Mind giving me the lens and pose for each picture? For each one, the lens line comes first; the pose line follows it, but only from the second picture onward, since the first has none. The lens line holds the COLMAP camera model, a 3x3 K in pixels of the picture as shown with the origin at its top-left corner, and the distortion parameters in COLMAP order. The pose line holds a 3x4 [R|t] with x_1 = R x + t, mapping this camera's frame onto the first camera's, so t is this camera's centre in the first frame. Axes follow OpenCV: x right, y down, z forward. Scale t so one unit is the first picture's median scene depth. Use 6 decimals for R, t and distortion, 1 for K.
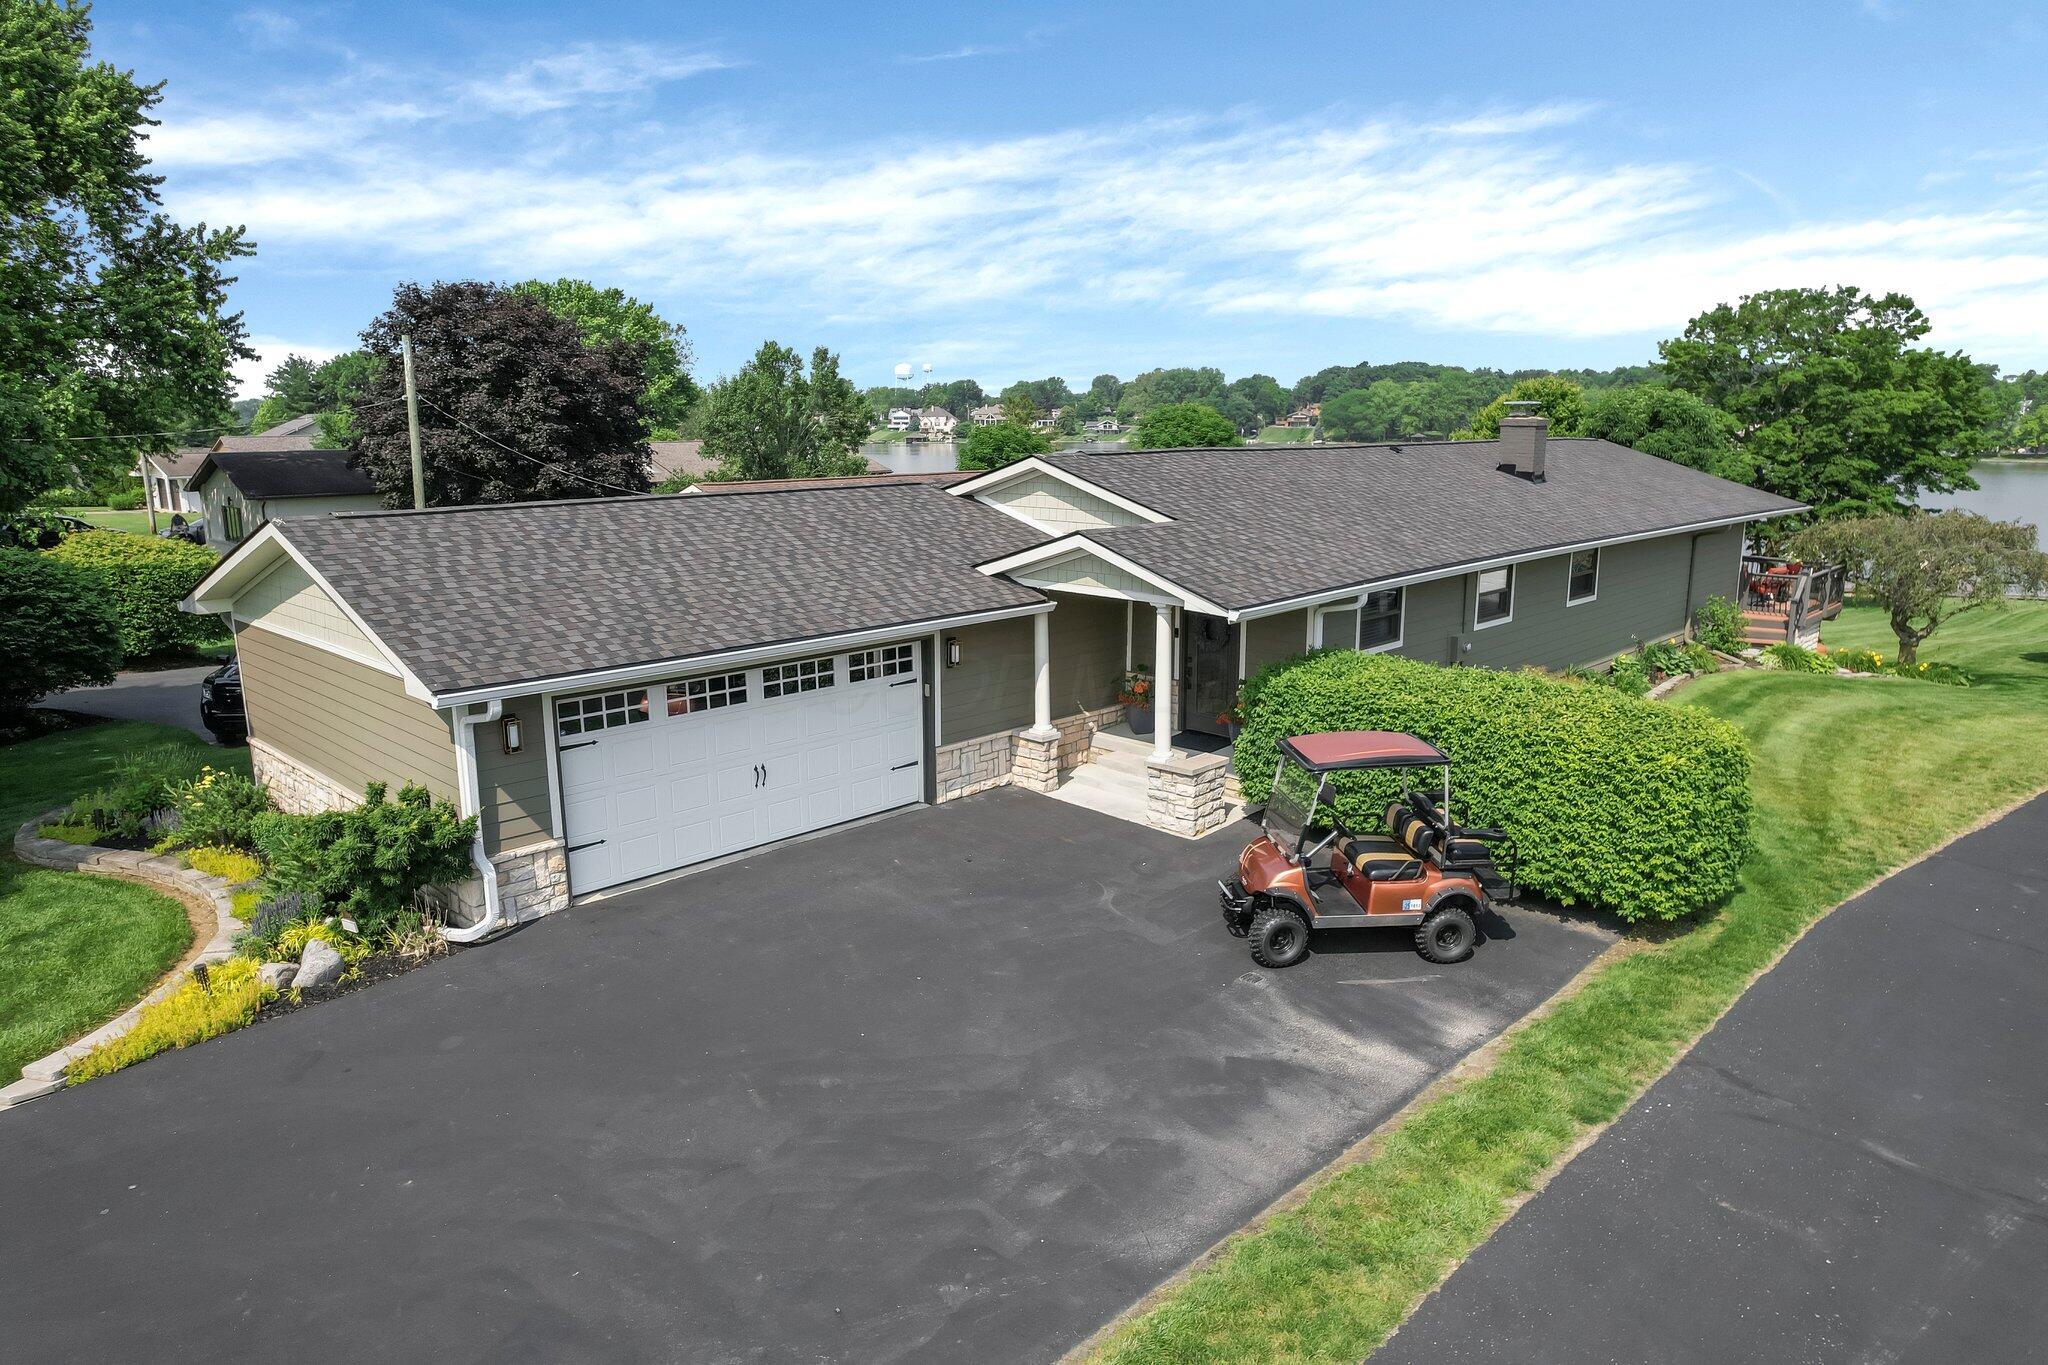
lens RADIAL K [[1302.9, 0, 1026.4], [0, 1302.9, 693.2], [0, 0, 1]] dist [-0.076119, 0.067737]
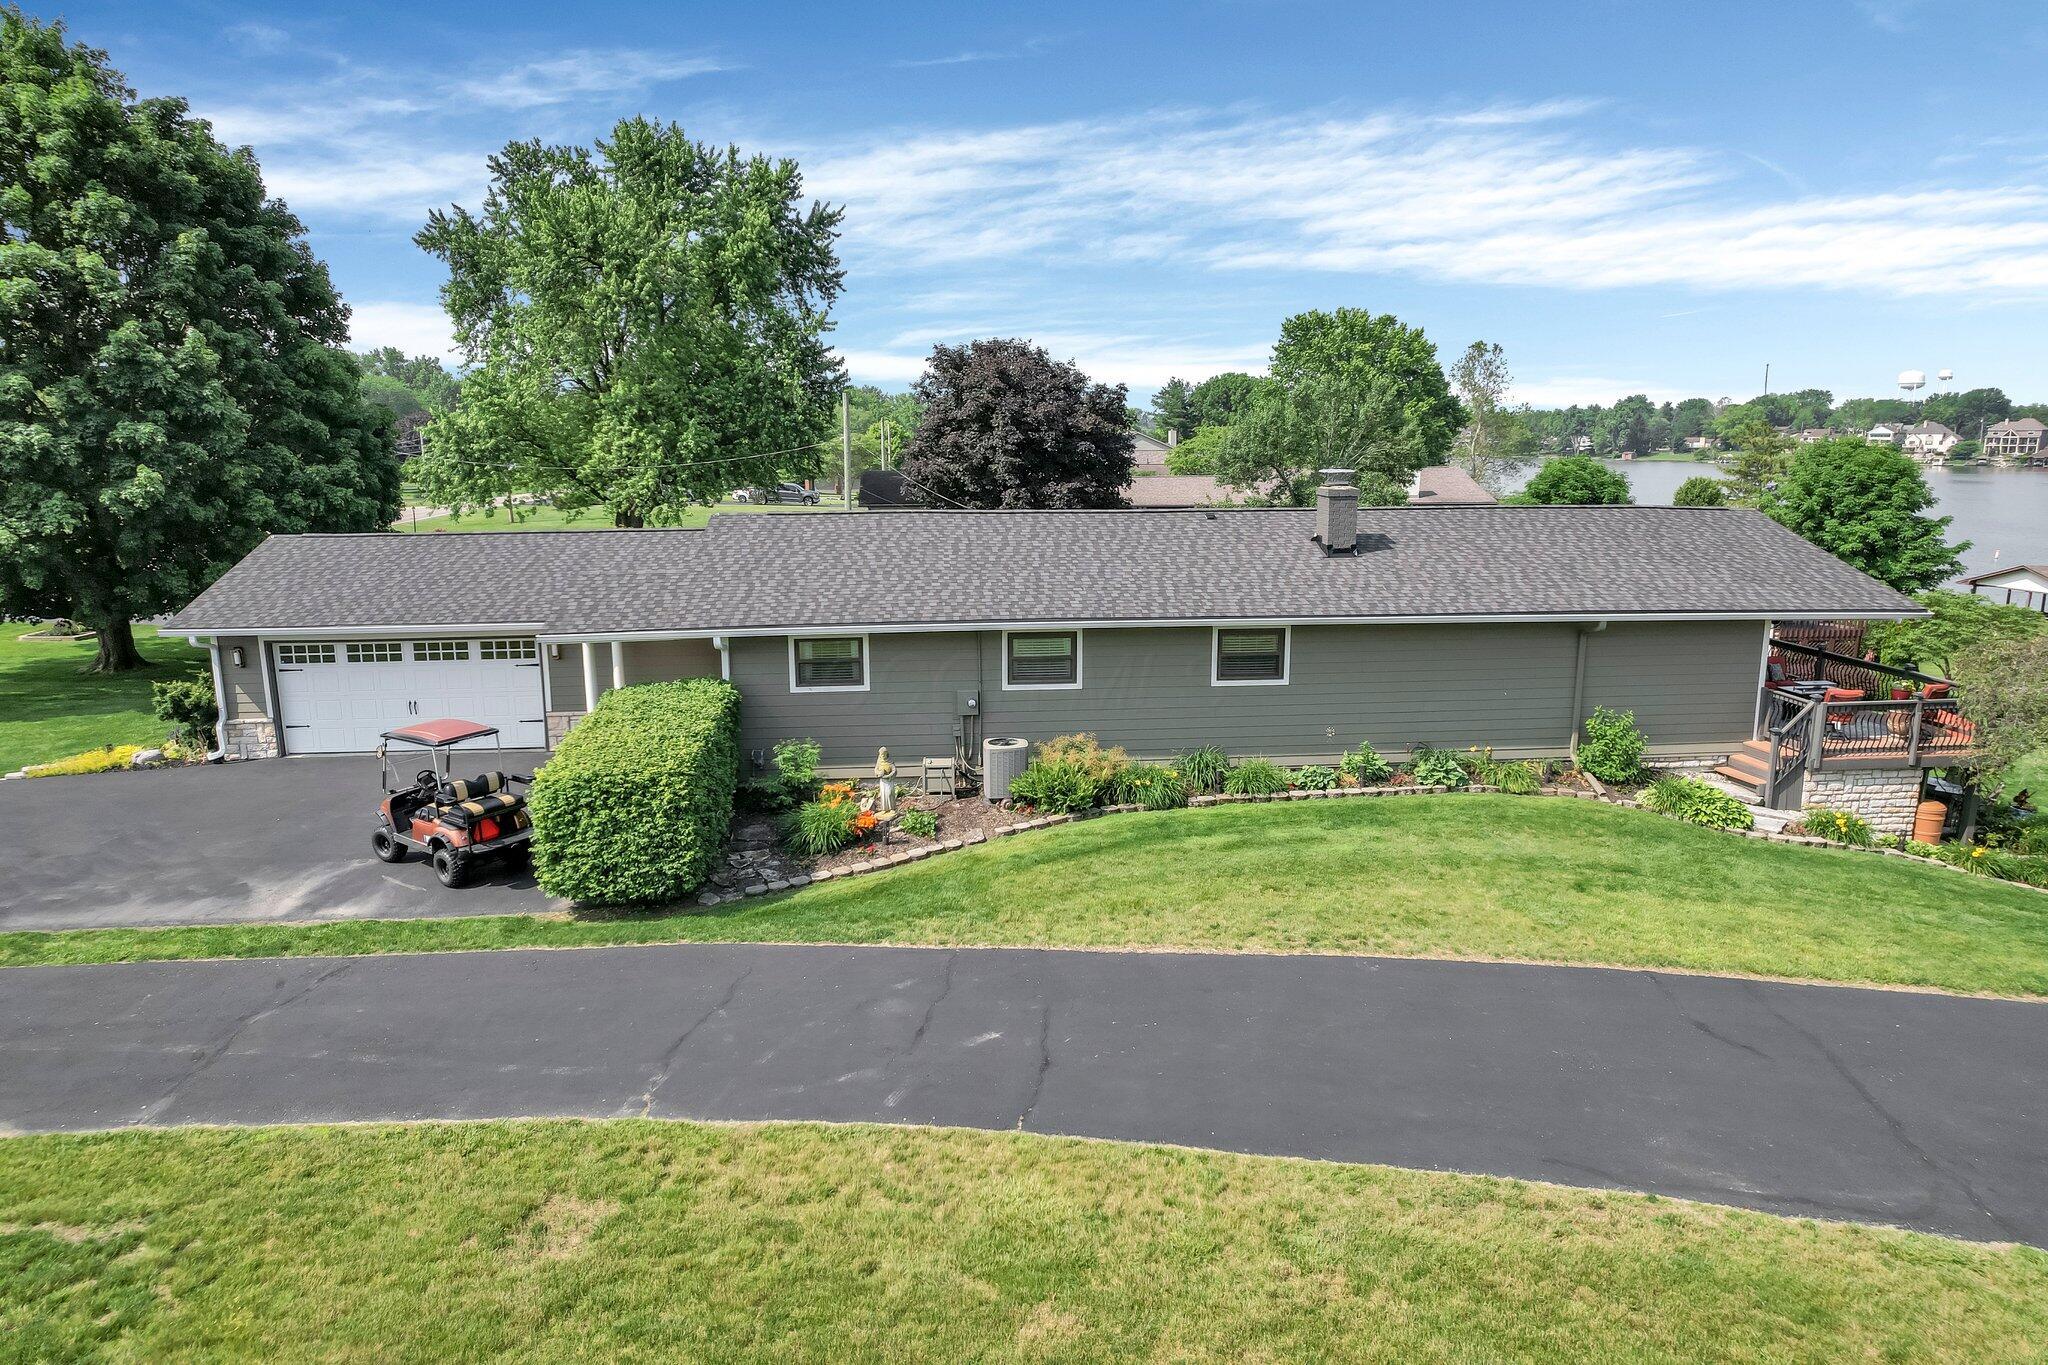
lens RADIAL K [[1302.9, 0, 1026.4], [0, 1302.9, 693.2], [0, 0, 1]] dist [-0.076119, 0.067737]
pose [[0.759713, 0.129685, -0.637195, 0.454177], [-0.134629, 0.990048, 0.040983, -0.040125], [0.636169, 0.054650, 0.769612, 0.078085]]
